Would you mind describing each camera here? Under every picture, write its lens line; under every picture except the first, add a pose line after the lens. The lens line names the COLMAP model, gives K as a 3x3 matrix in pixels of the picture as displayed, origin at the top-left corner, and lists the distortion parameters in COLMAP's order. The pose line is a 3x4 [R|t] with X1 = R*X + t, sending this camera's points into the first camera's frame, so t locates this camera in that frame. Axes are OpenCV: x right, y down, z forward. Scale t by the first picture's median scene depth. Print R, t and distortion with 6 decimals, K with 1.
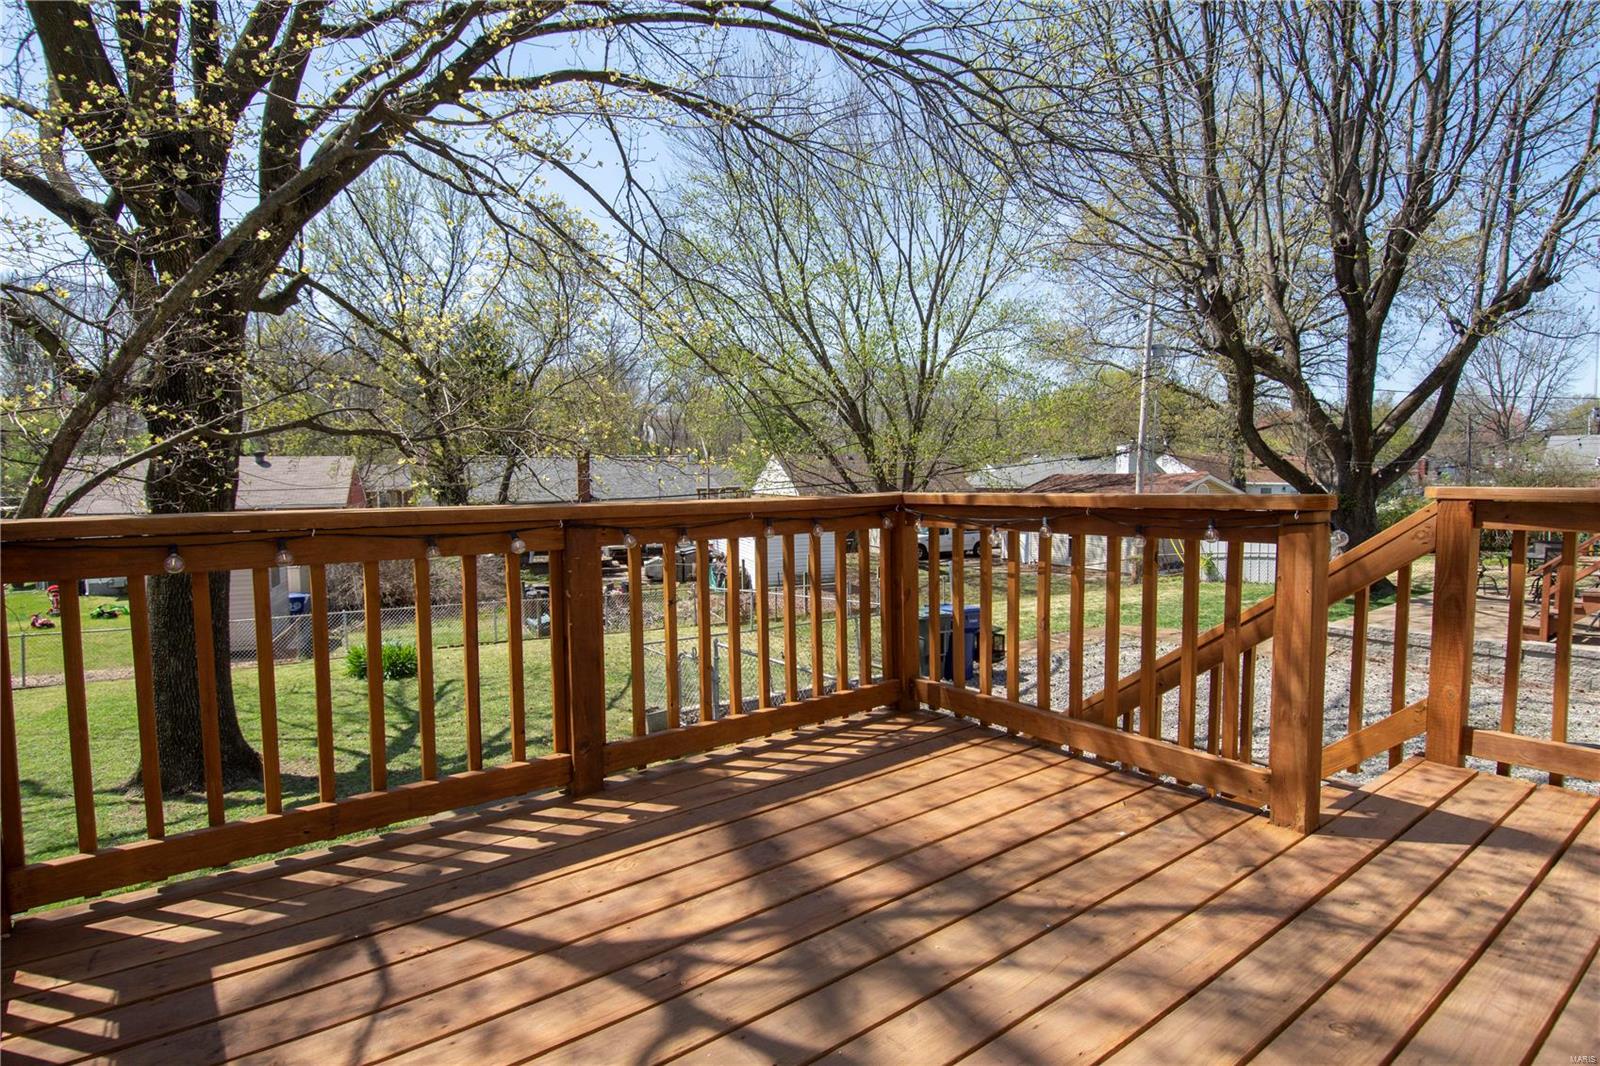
lens RADIAL K [[823.8, 0, 807.1], [0, 823.8, 527.3], [0, 0, 1]] dist [0.030878, -0.040804]
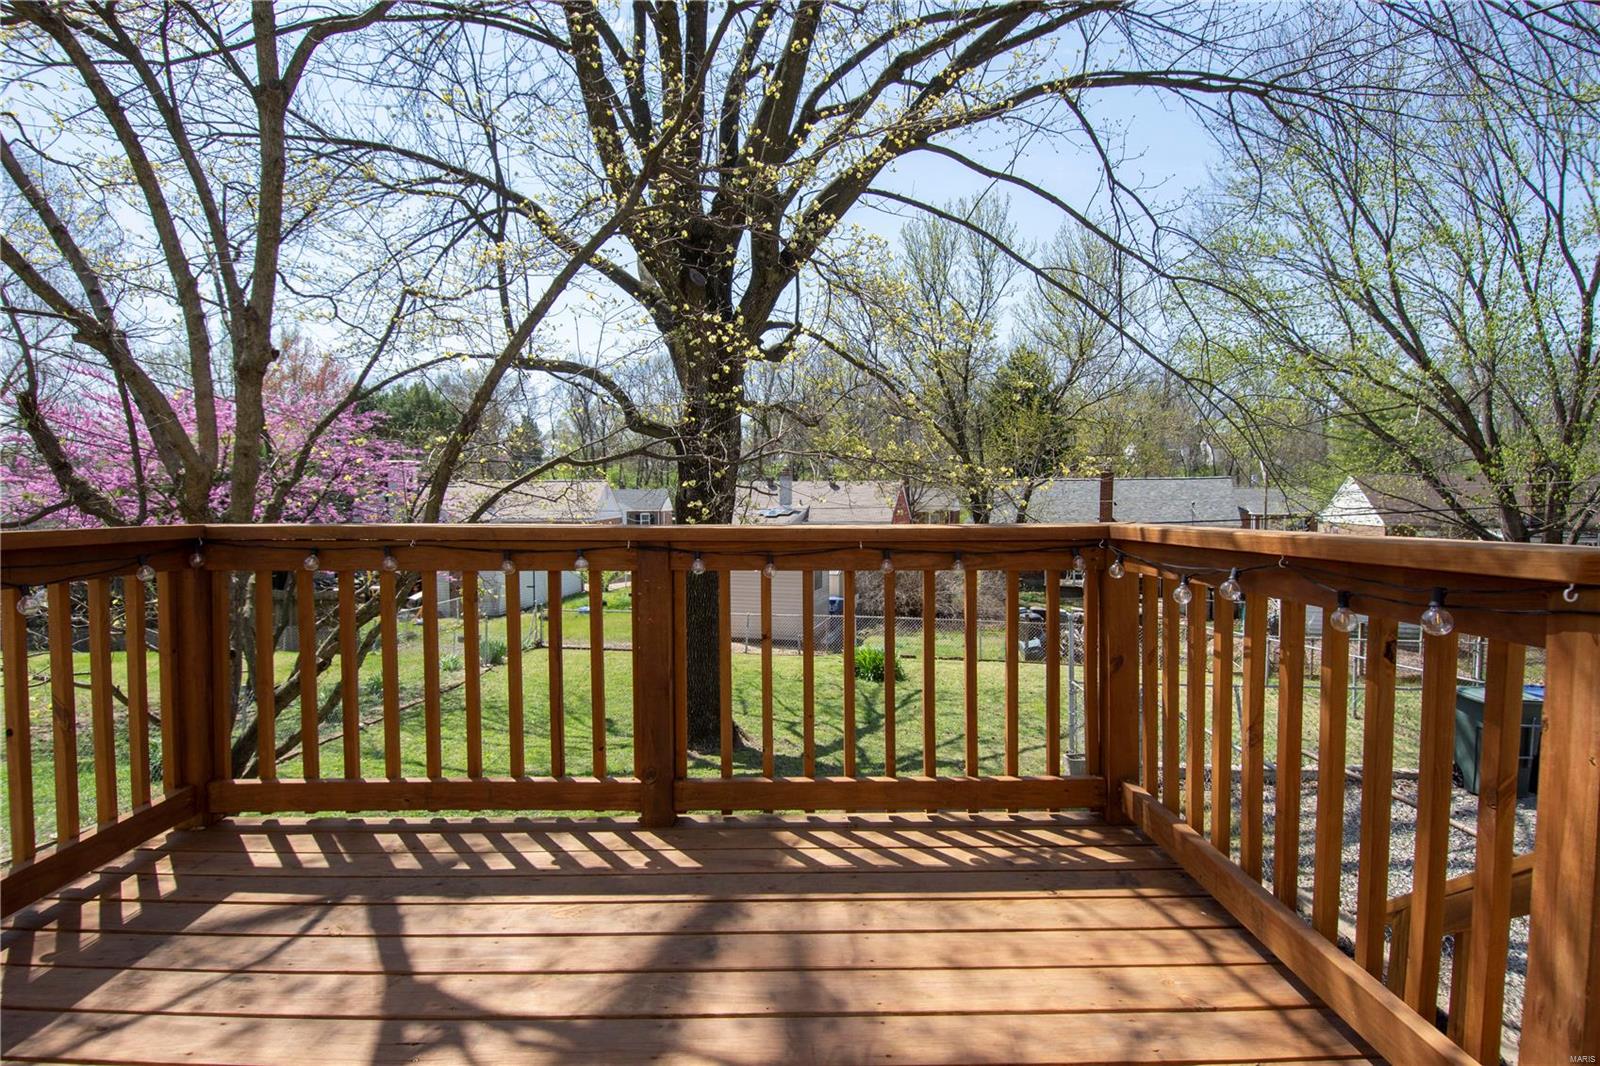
lens RADIAL K [[823.8, 0, 807.1], [0, 823.8, 527.3], [0, 0, 1]] dist [0.030878, -0.040804]
pose [[0.800334, 0.029729, -0.598817, 0.132540], [-0.046021, 0.998869, -0.011919, -0.006603], [0.597785, 0.037097, 0.800797, 0.097167]]
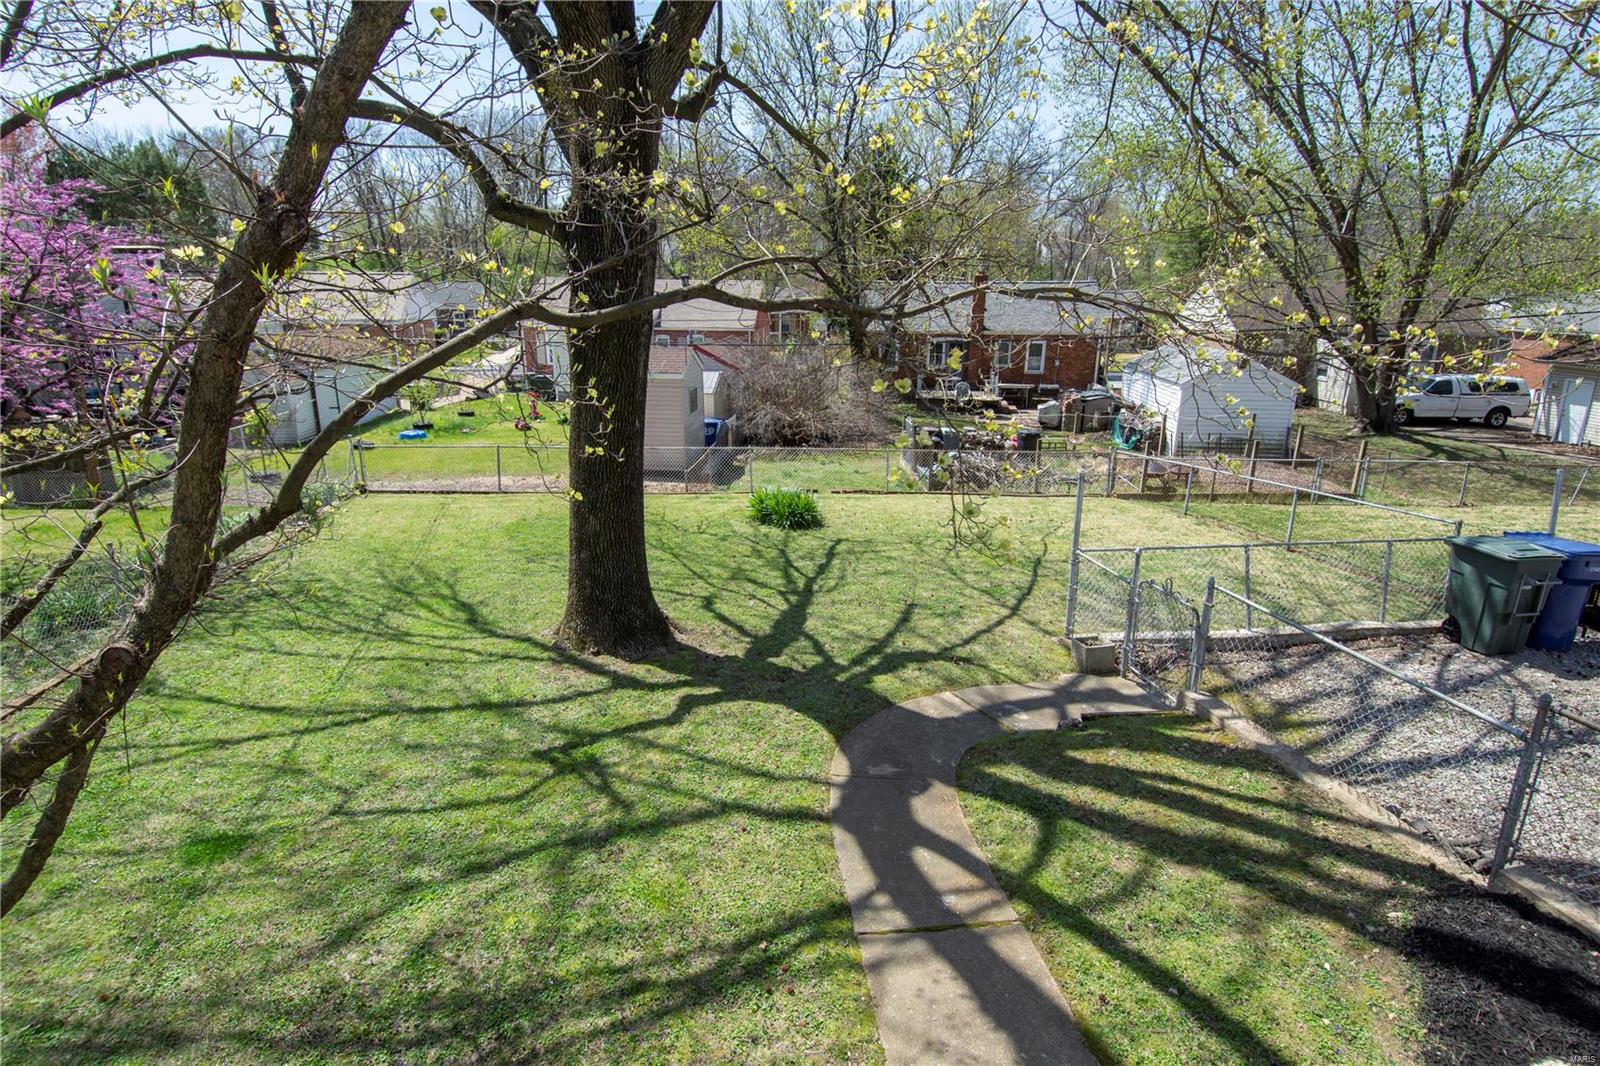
lens RADIAL K [[830.7, 0, 799.5], [0, 830.7, 529.5], [0, 0, 1]] dist [0.051518, -0.054649]
pose [[0.898247, 0.135882, -0.417958, -0.143928], [-0.047506, 0.975451, 0.215031, -0.043757], [0.436916, -0.173295, 0.882651, 0.247830]]
